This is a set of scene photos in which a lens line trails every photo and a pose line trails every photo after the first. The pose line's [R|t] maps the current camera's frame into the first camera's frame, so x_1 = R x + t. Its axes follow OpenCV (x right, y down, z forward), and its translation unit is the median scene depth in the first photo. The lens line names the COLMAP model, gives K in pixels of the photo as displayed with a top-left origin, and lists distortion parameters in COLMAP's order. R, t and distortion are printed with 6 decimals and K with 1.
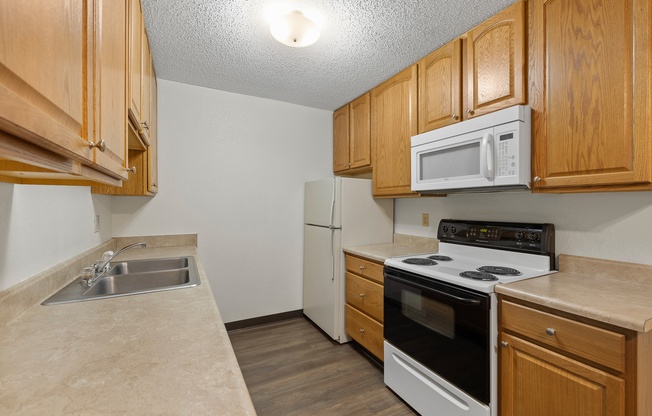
lens RADIAL K [[271.8, 0, 326.4], [0, 271.8, 207.8], [0, 0, 1]] dist [0.001727, 0.000480]
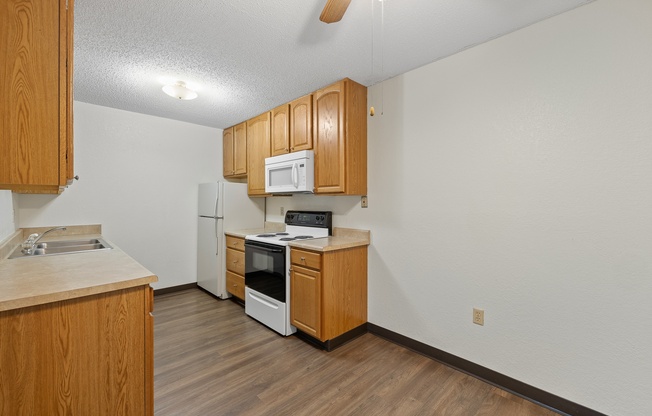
lens RADIAL K [[271.8, 0, 325.0], [0, 271.8, 204.4], [0, 0, 1]] dist [0.001727, 0.000480]
pose [[0.958919, -0.003168, 0.283664, 0.197895], [0.002866, 0.999995, 0.001479, 0.005183], [-0.283667, -0.000605, 0.958923, -0.621058]]
